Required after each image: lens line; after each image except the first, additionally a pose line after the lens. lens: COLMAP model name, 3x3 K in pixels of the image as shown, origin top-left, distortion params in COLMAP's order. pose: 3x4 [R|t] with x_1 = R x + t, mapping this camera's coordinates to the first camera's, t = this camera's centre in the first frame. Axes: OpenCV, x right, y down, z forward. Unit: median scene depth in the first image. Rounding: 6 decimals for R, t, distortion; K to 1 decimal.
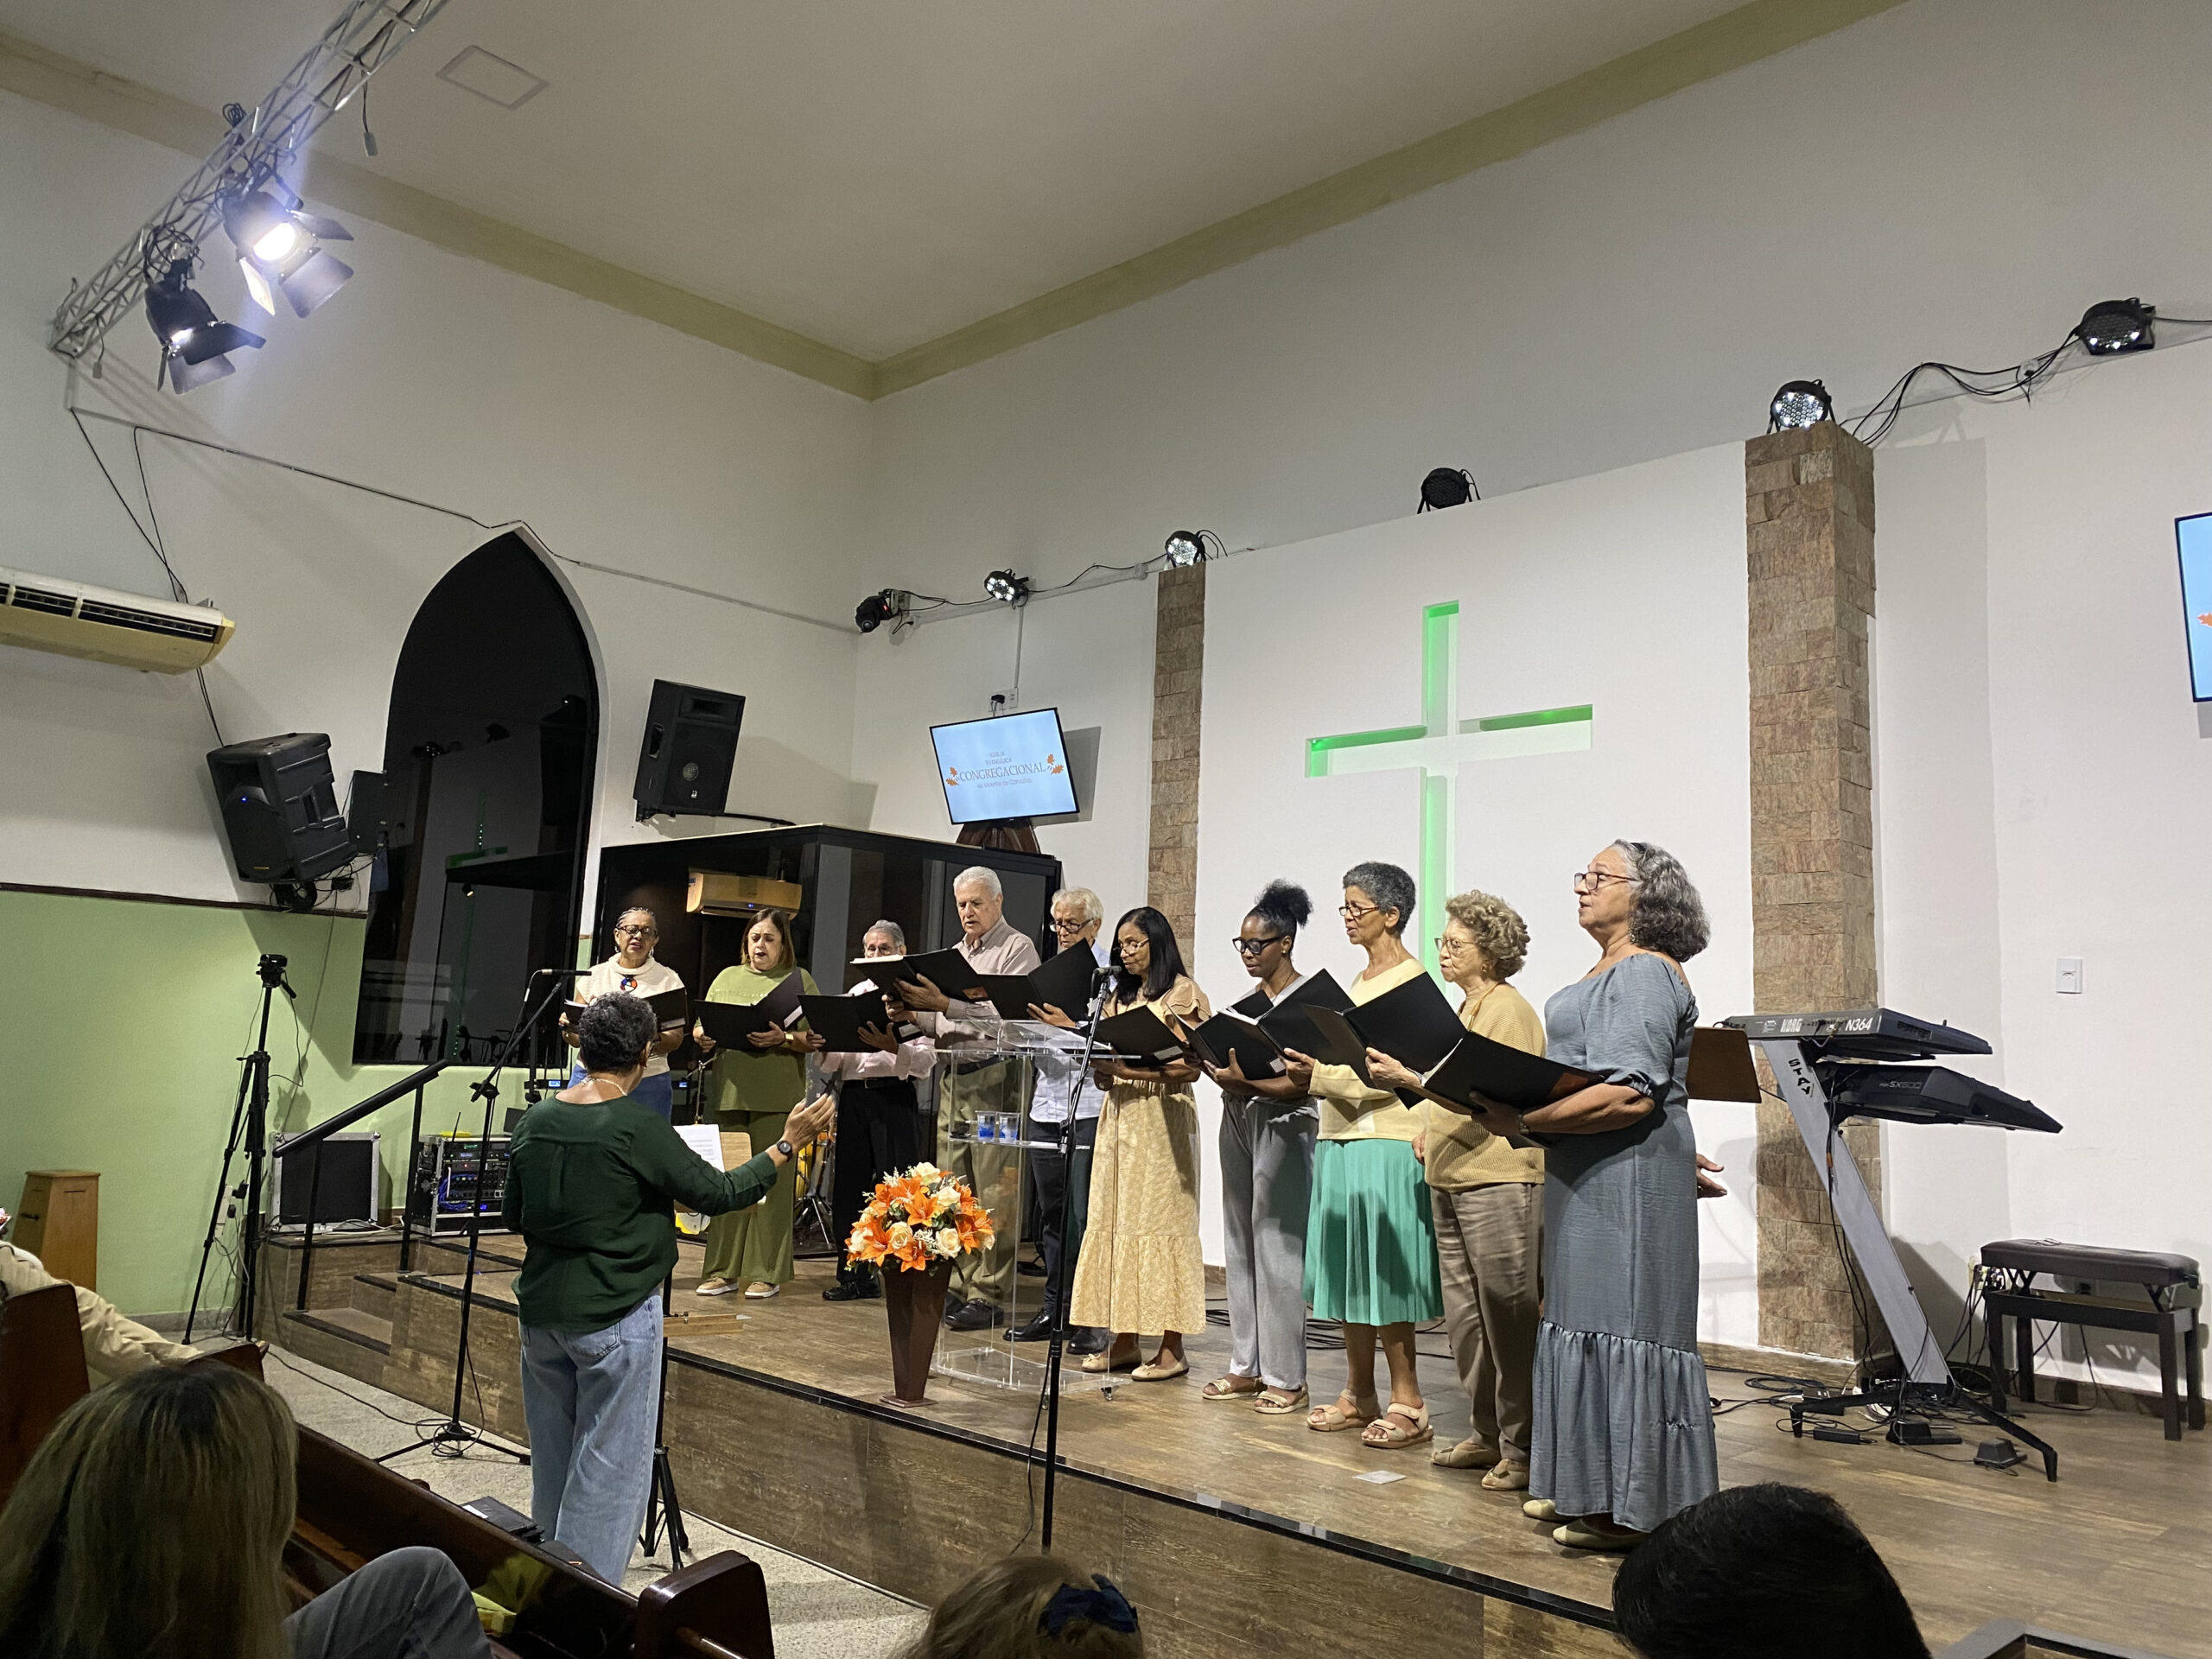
lens RADIAL K [[1682.4, 0, 1094.5], [0, 1682.4, 806.4], [0, 0, 1]] dist [0.033761, -0.040401]
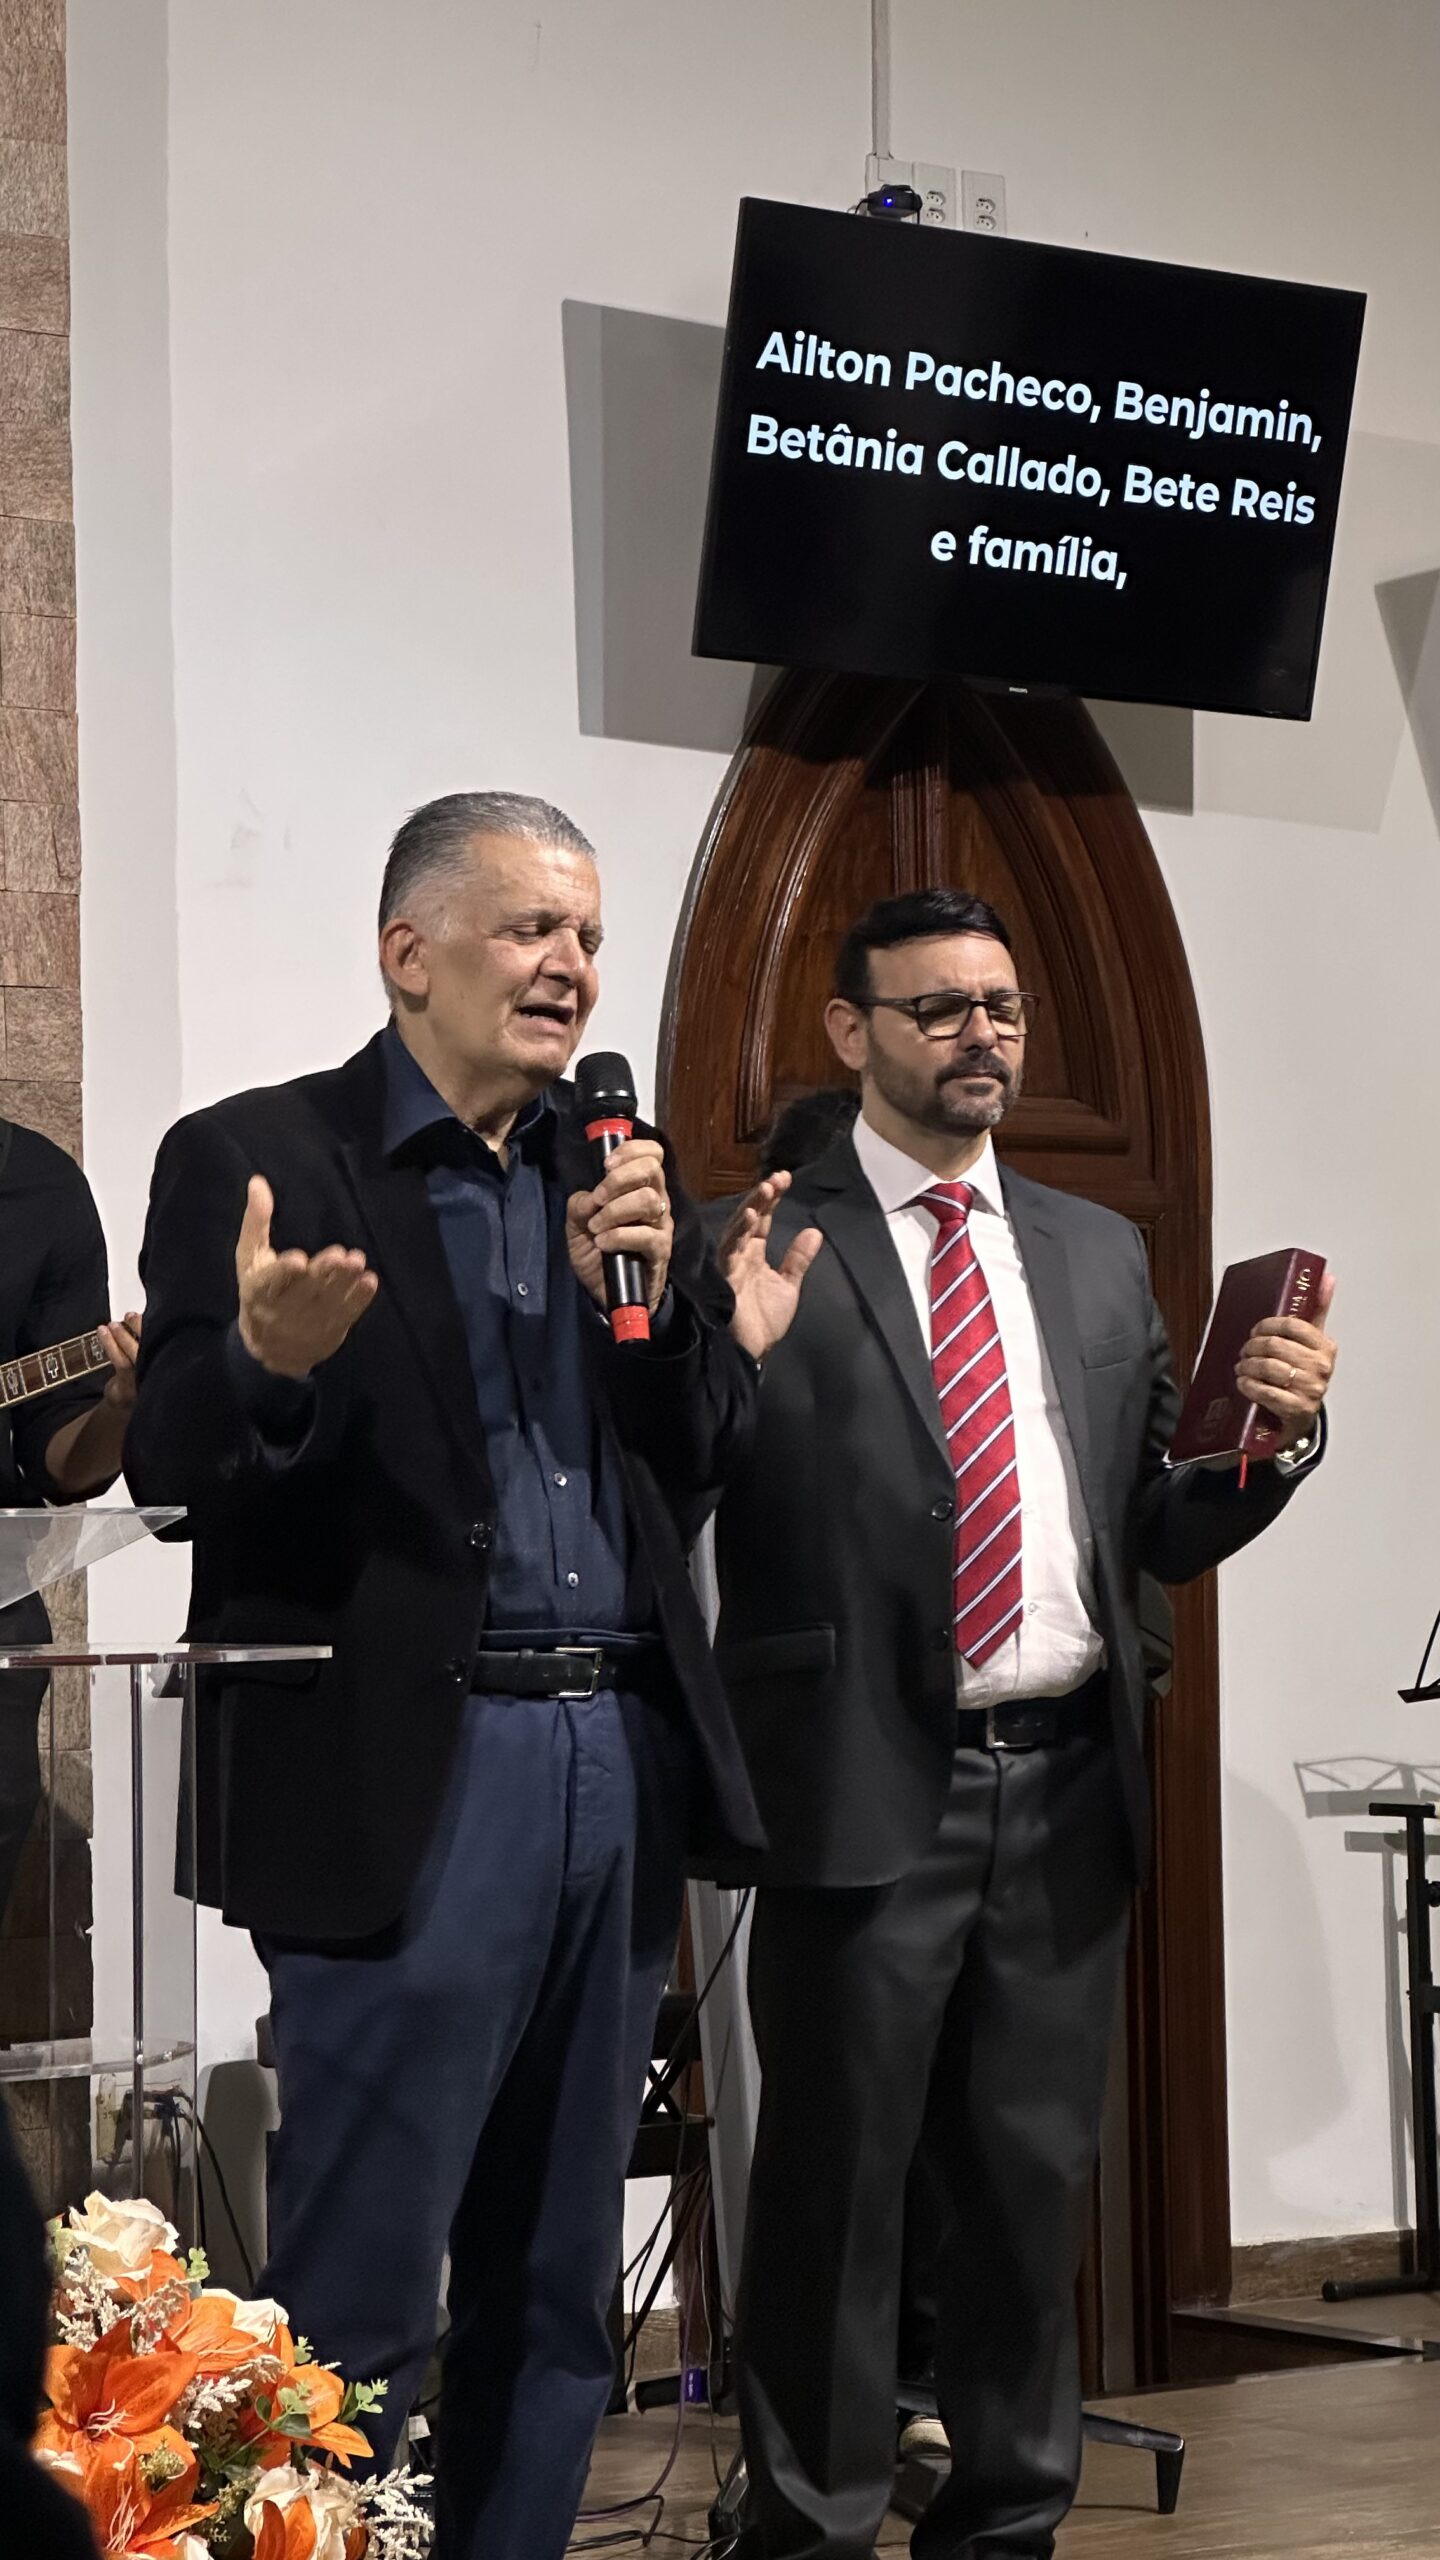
lens RADIAL K [[5688.2, 0, 722.5], [0, 5688.2, 1298.9], [0, 0, 1]] dist [0.231073, 0.000000]
pose [[0.165099, 0.006985, 0.986252, -0.626319], [-0.120878, 0.992580, 0.013206, 0.065409], [-0.978842, -0.121396, 0.164718, 0.651302]]
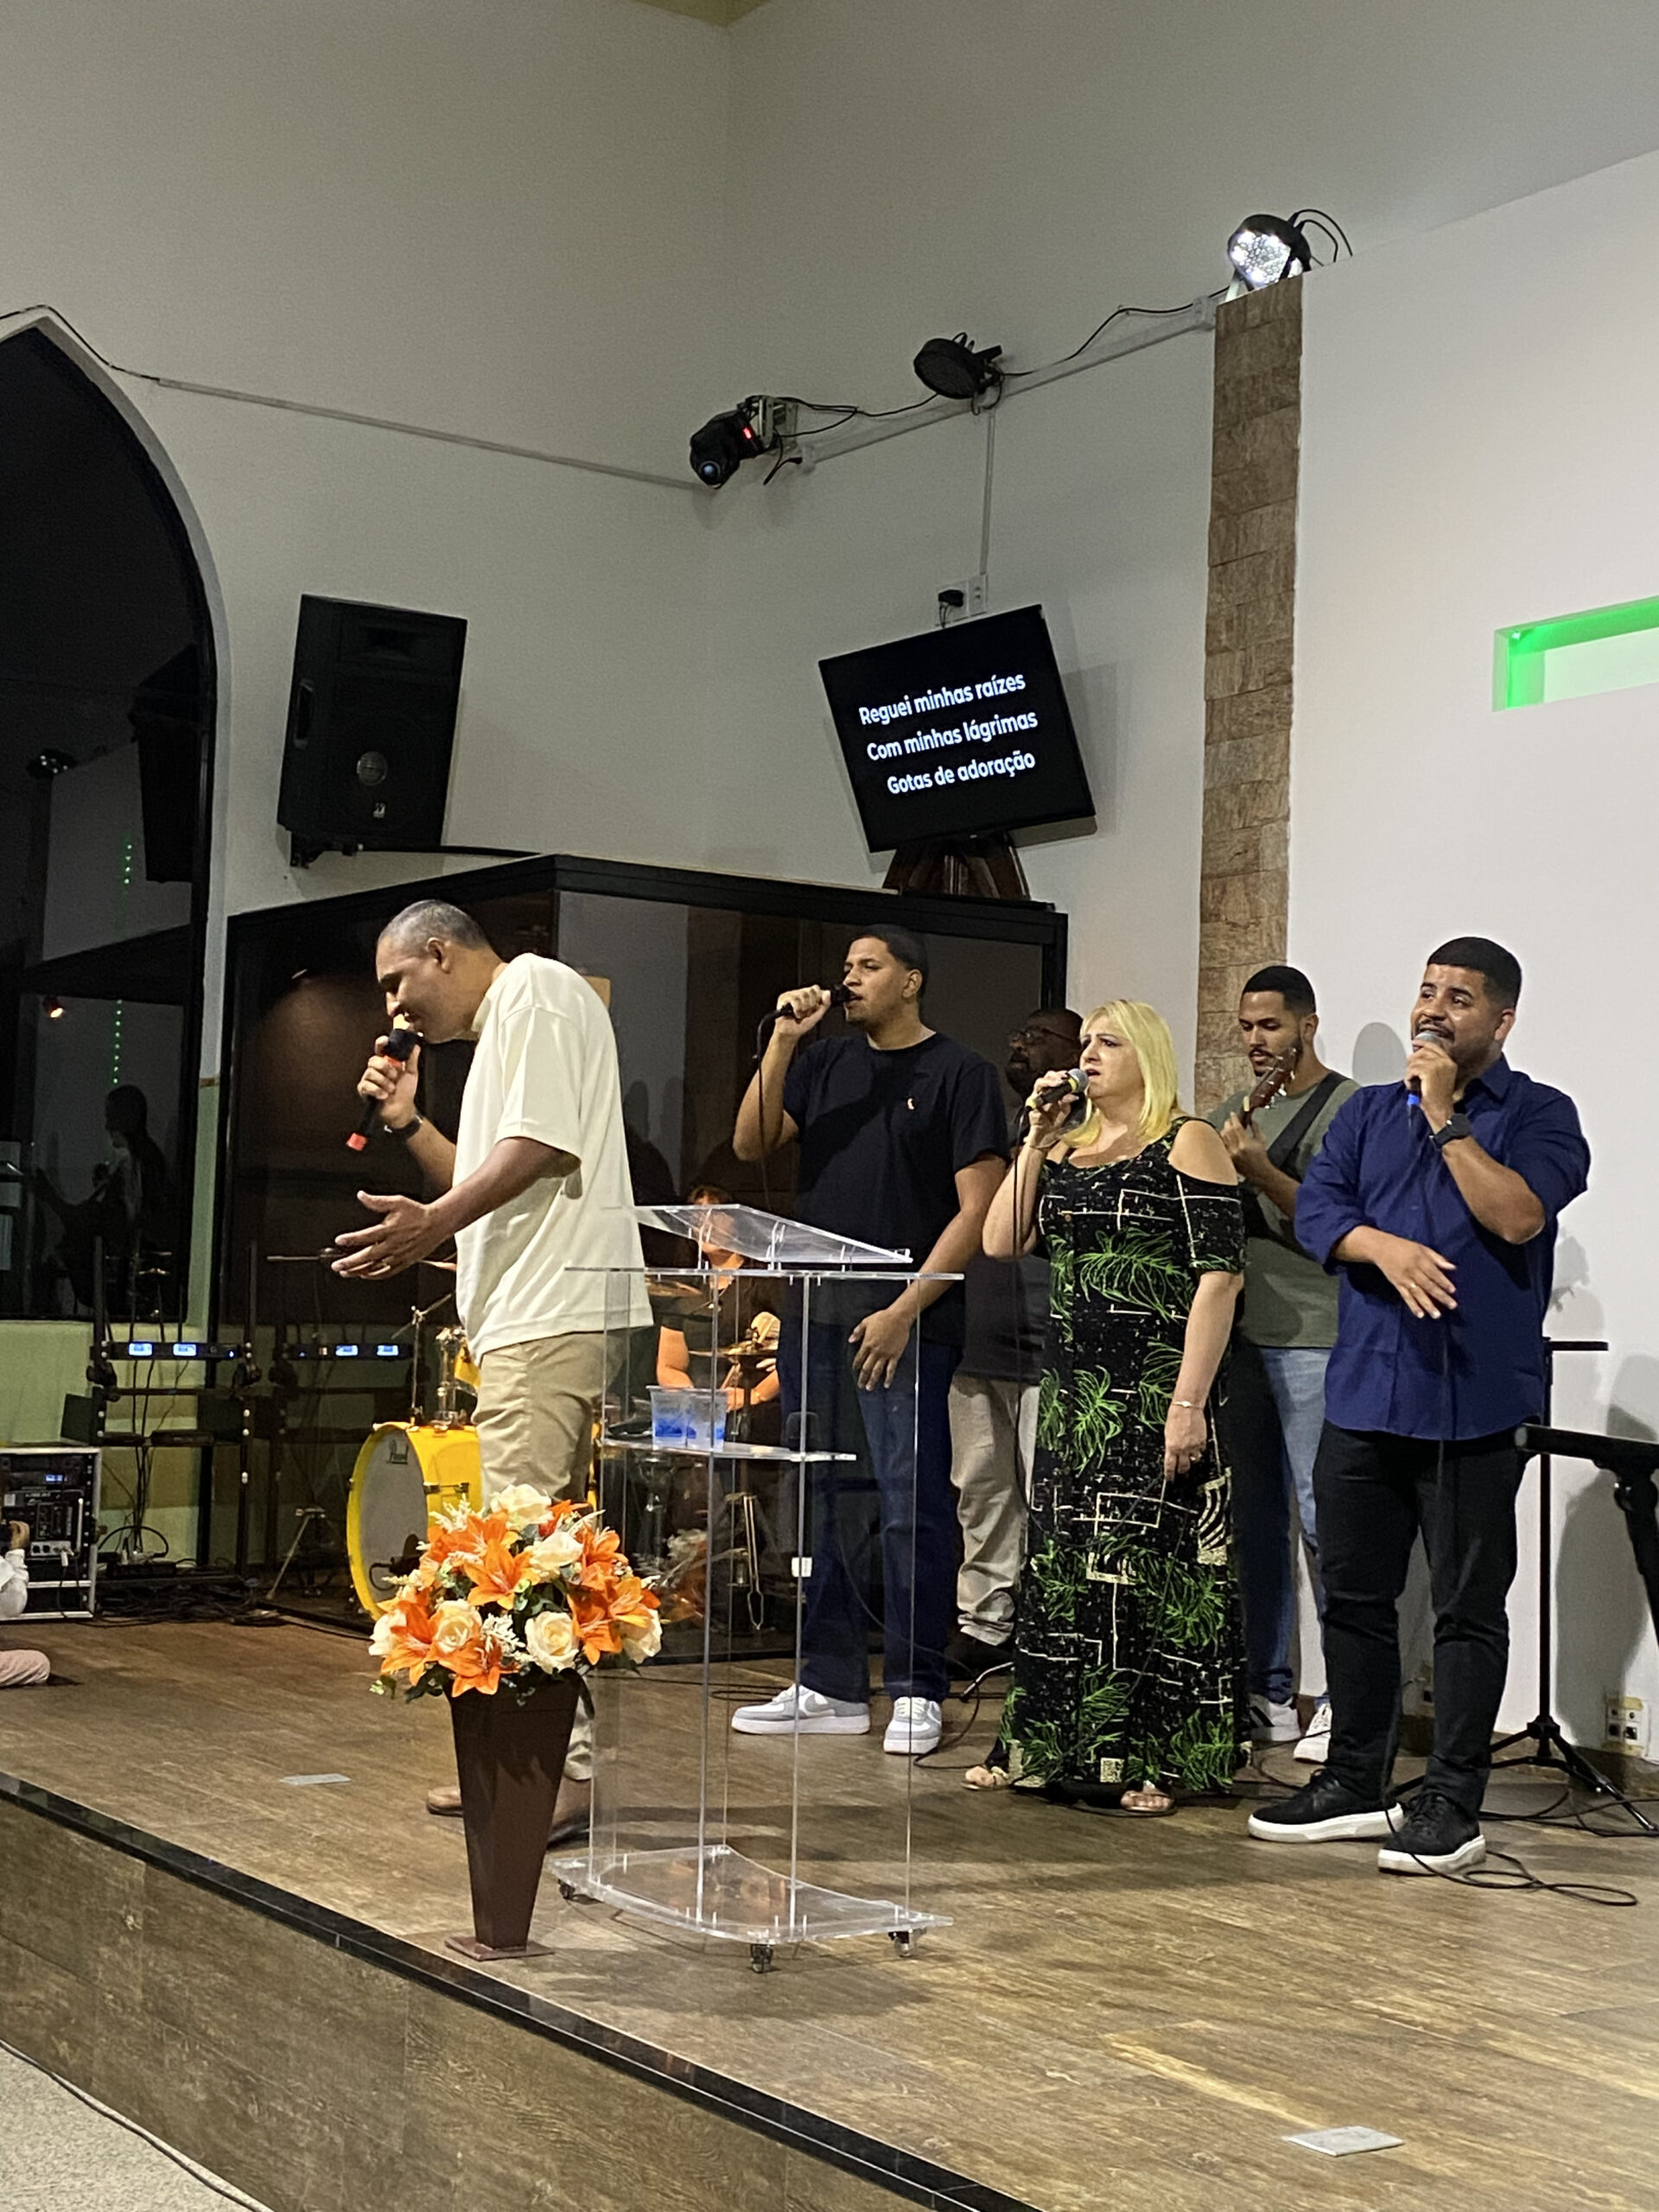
lens RADIAL K [[3111.5, 0, 807.3], [0, 3111.5, 1112.2], [0, 0, 1]] dist [0.104669, 0.000000]
pose [[0.978558, -0.021693, -0.204826, 0.141348], [0.038189, 0.996305, 0.076928, 0.025543], [0.202401, -0.083101, 0.975771, 0.093044]]
